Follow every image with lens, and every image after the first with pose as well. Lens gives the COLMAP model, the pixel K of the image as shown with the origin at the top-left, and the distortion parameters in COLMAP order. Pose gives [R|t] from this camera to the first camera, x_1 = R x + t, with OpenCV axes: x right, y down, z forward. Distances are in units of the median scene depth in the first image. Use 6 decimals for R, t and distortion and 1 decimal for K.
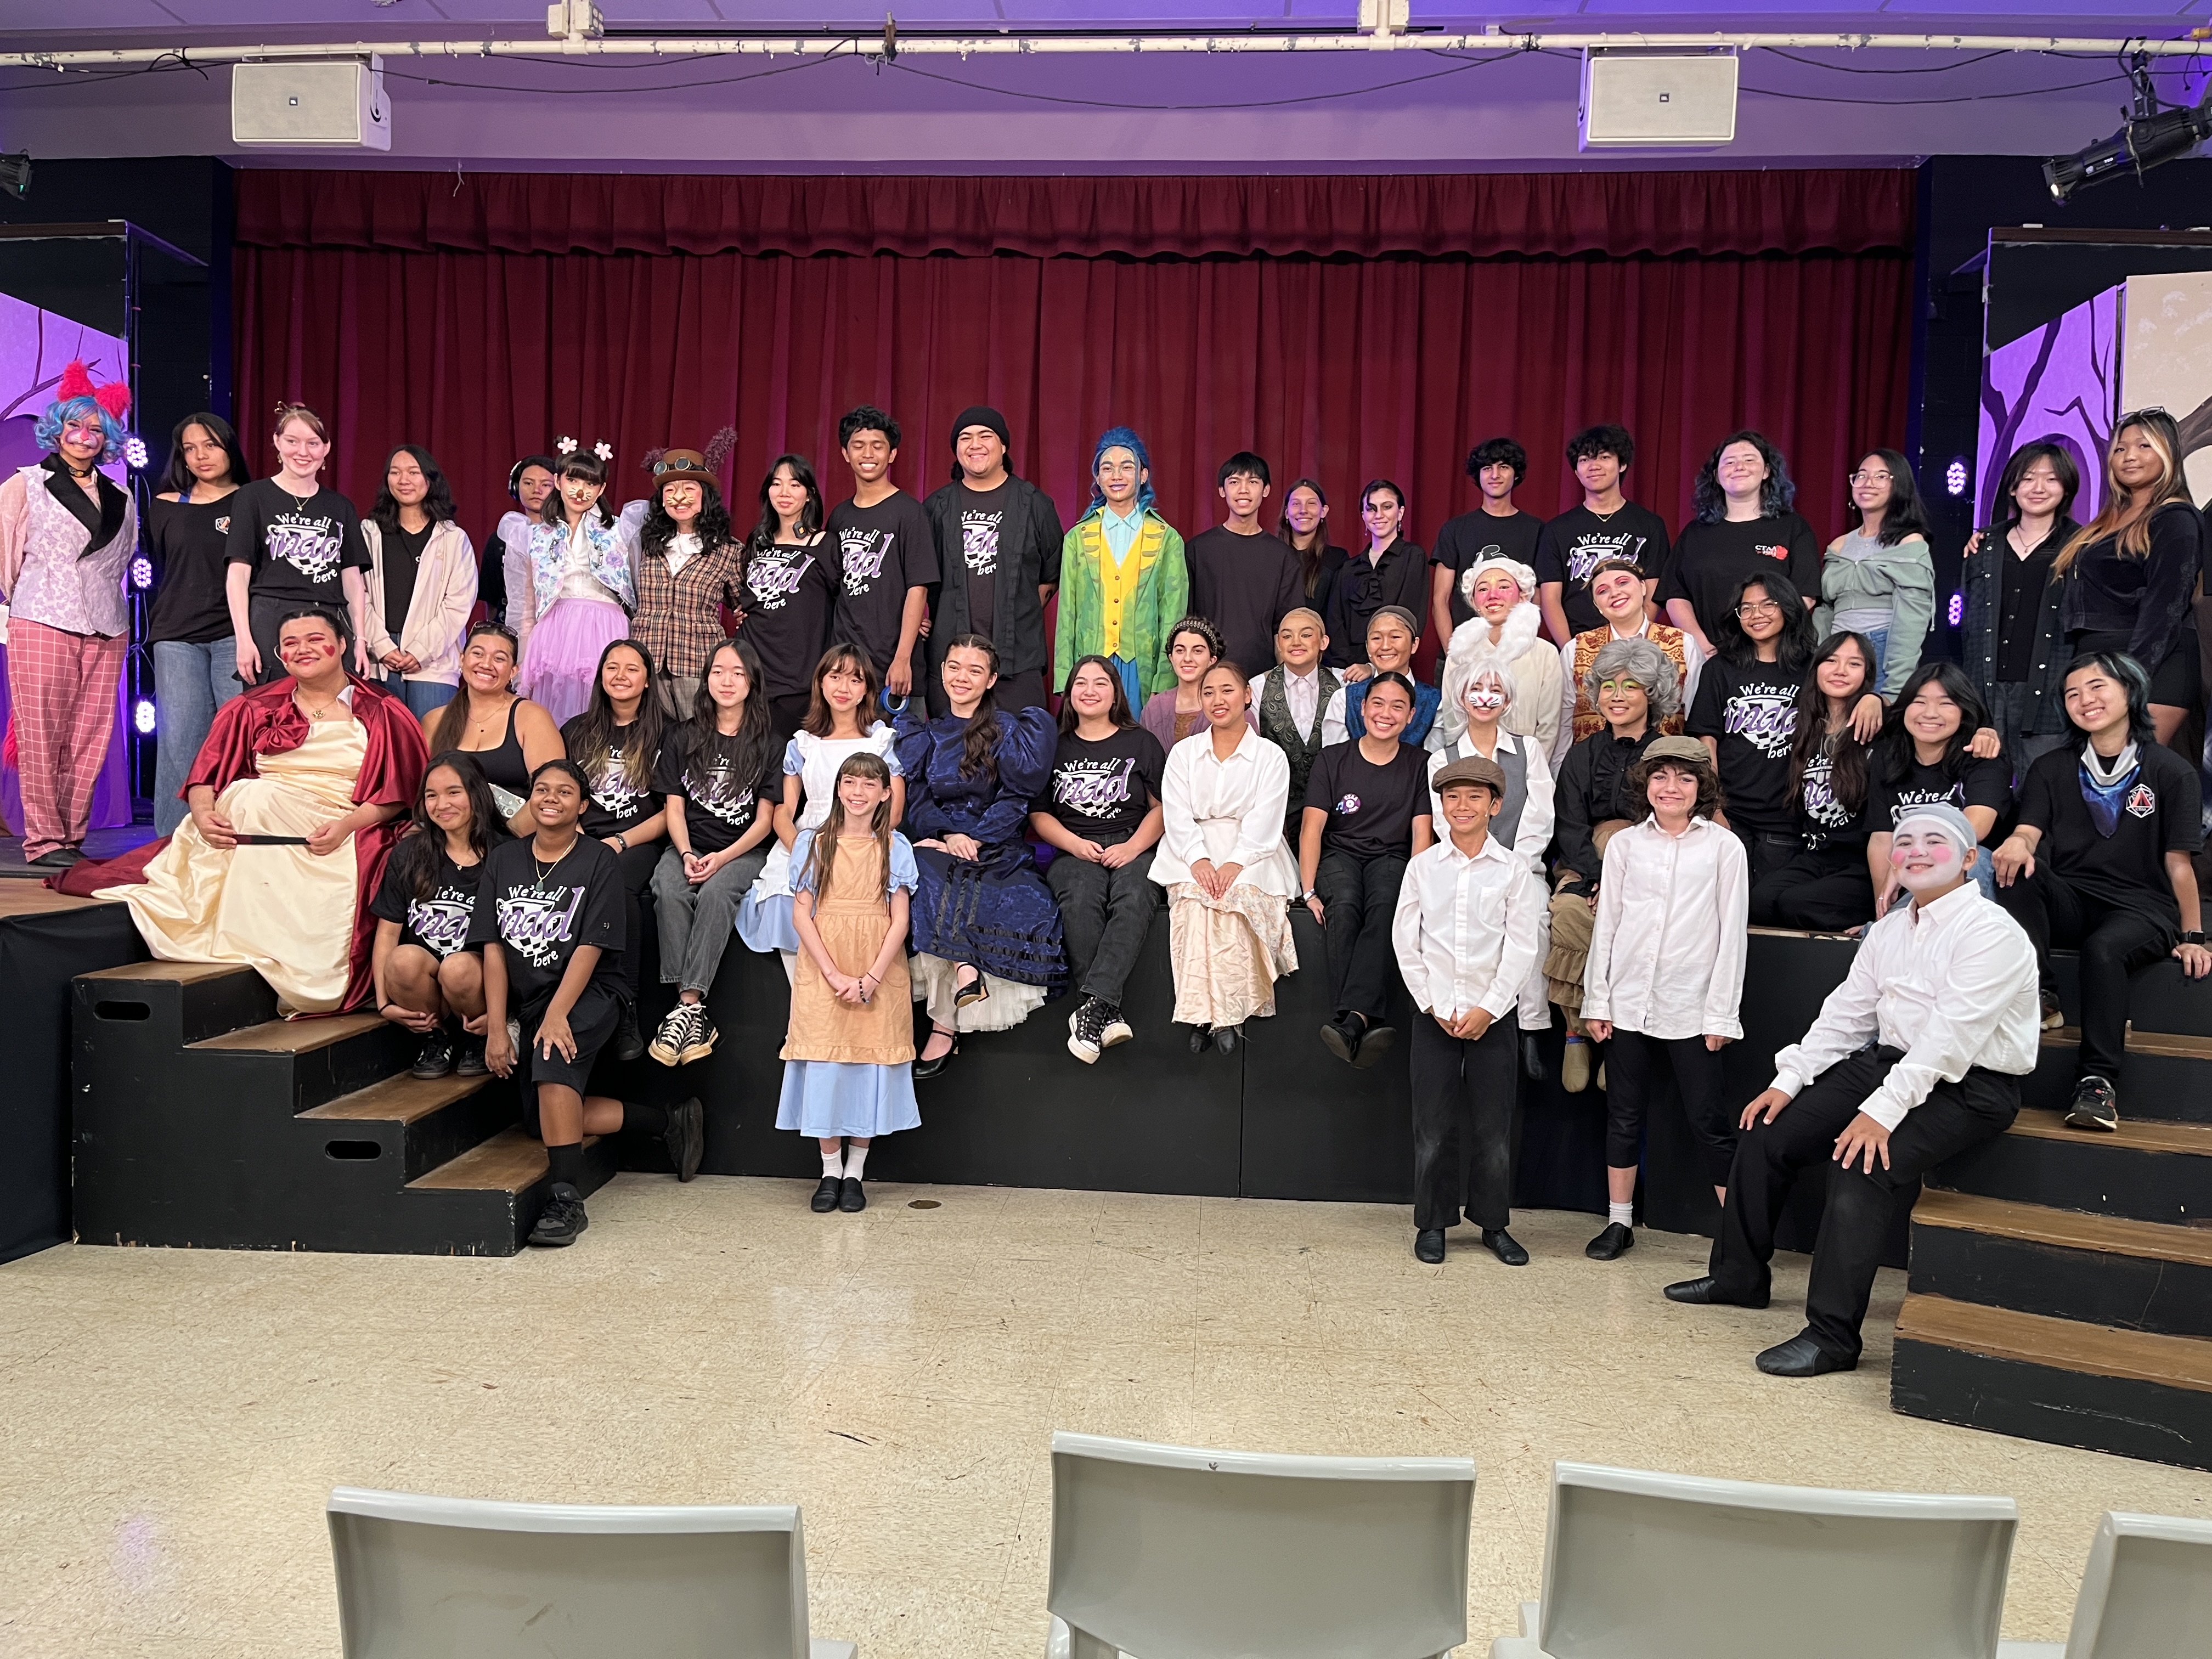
lens RADIAL K [[1680.0, 0, 1103.9], [0, 1680.0, 822.0], [0, 0, 1]] dist [-0.010157, -0.009228]
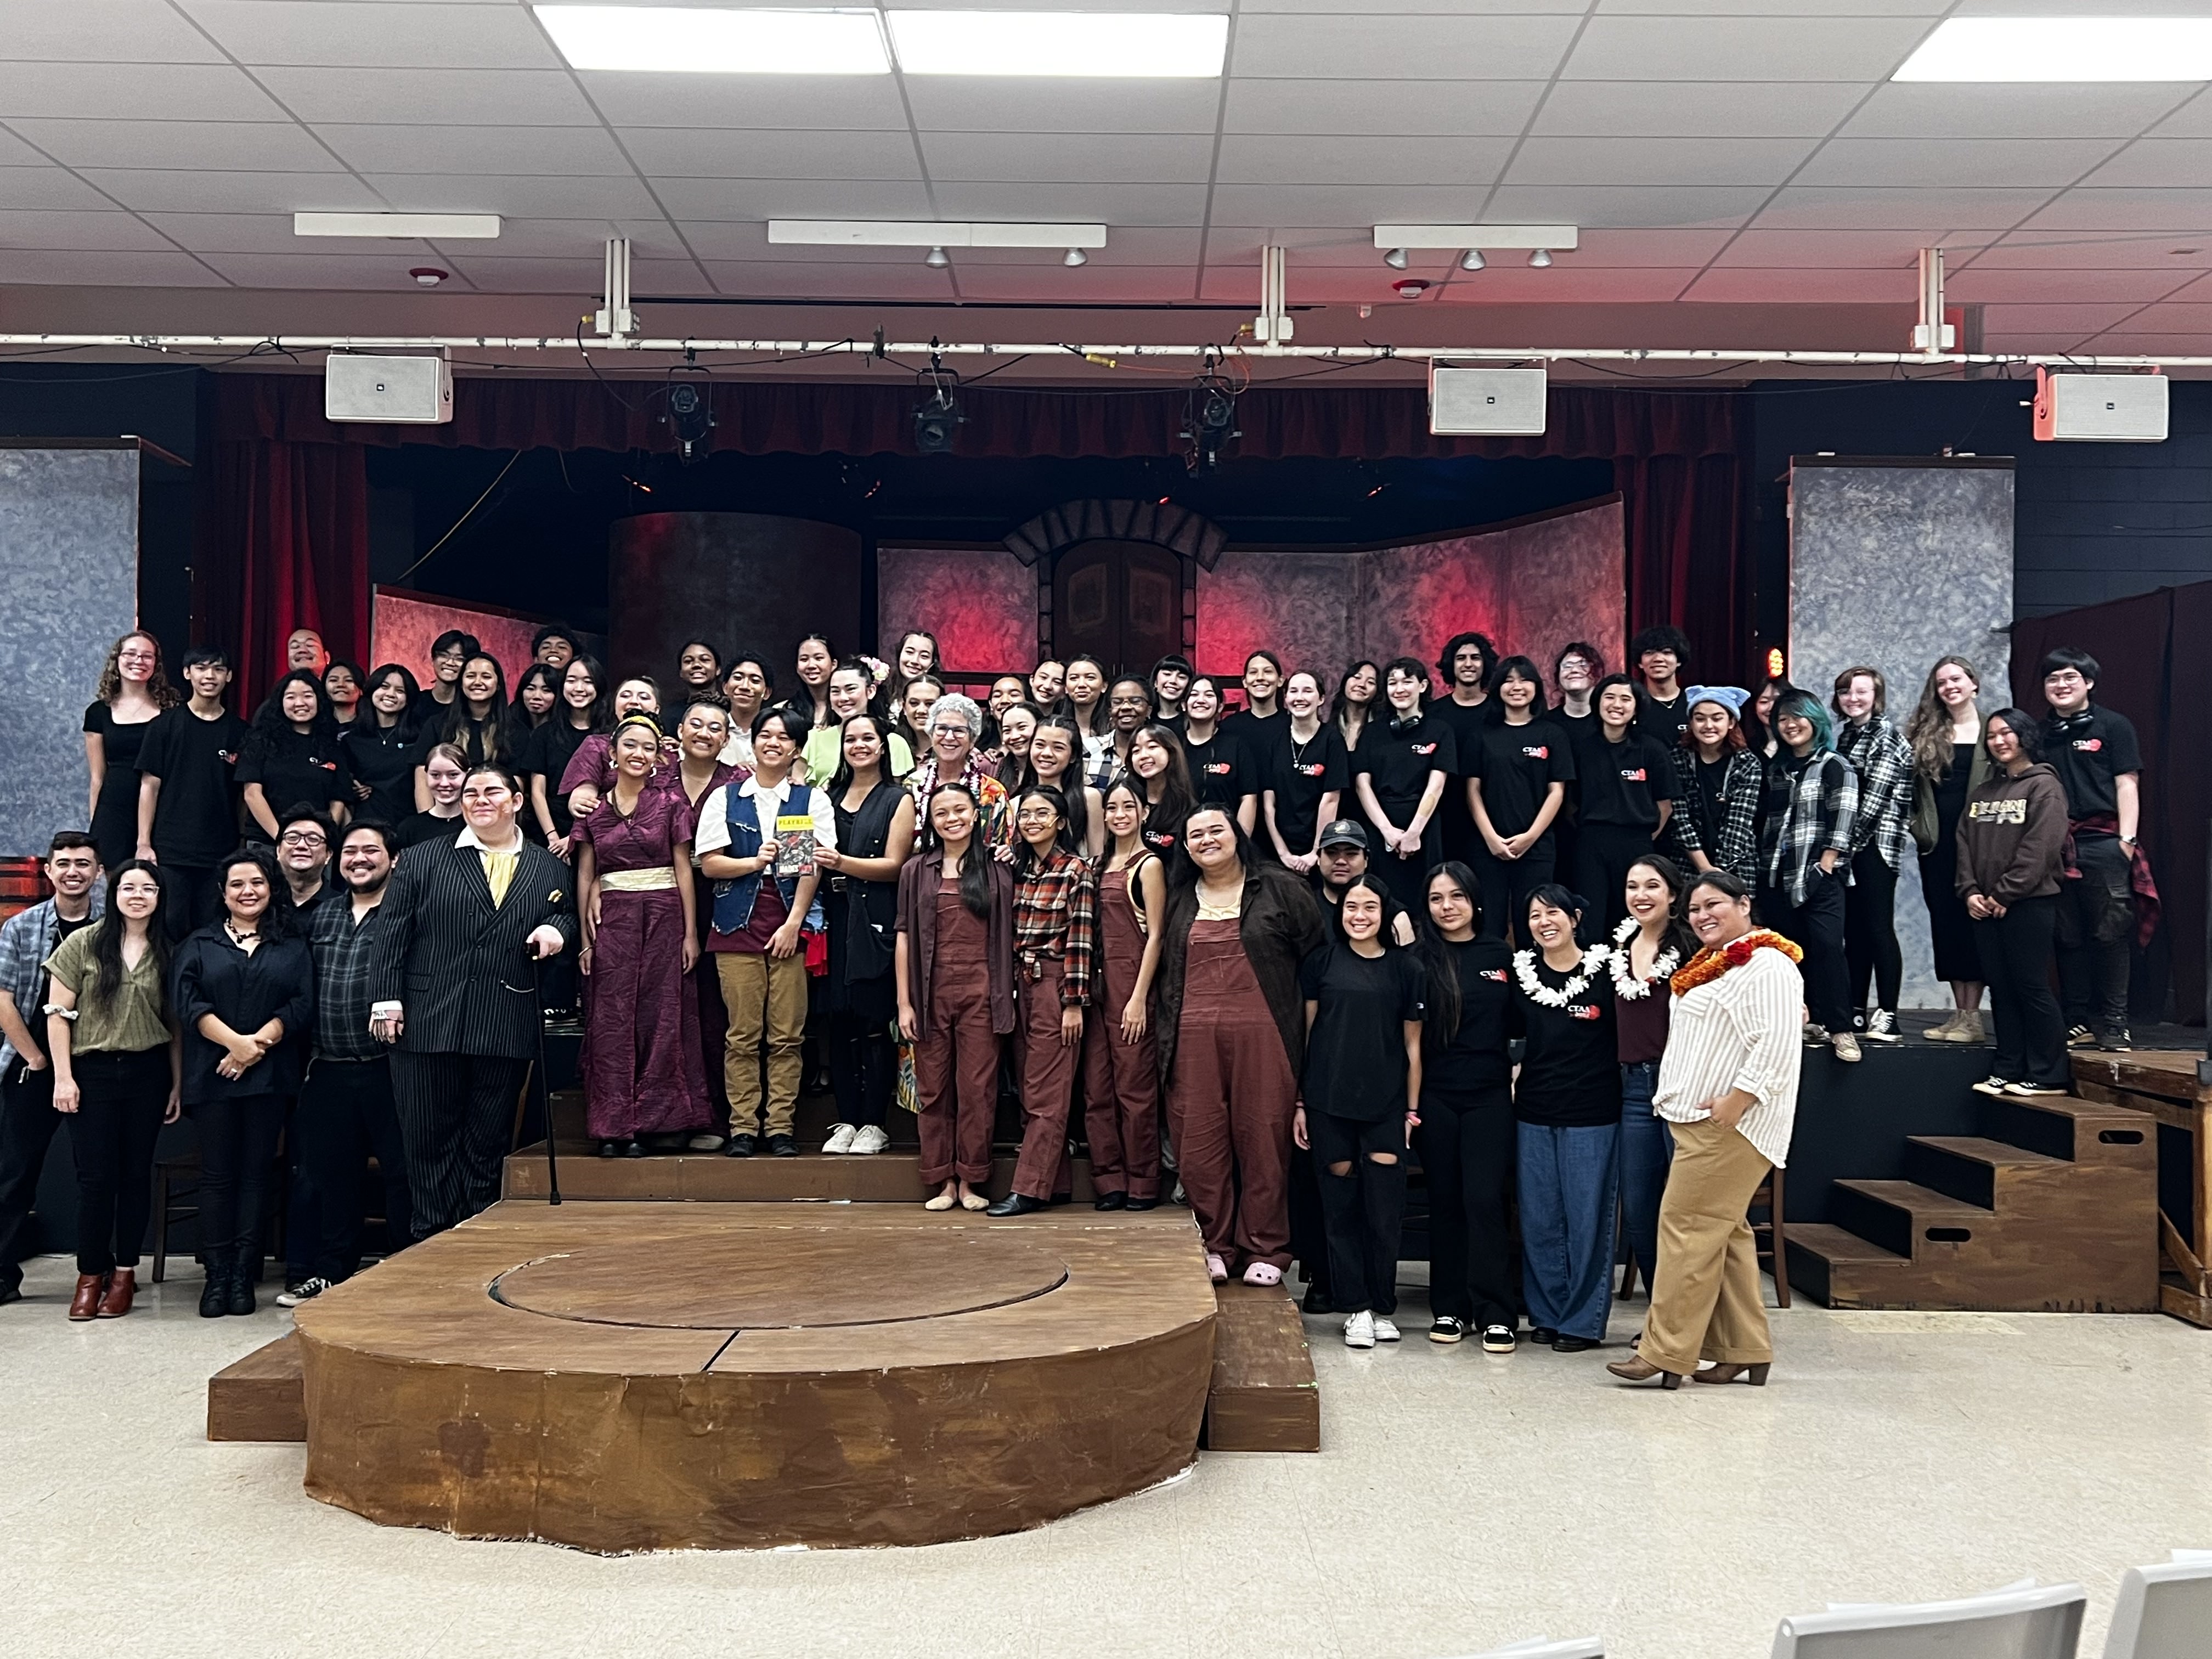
lens RADIAL K [[2195.2, 0, 1108.7], [0, 2195.2, 835.4], [0, 0, 1]] dist [-0.004233, 0.000000]
pose [[0.998073, -0.013779, 0.060497, -0.061033], [0.018328, 0.996993, -0.075298, 0.021231], [-0.059278, 0.076261, 0.995324, -0.595391]]
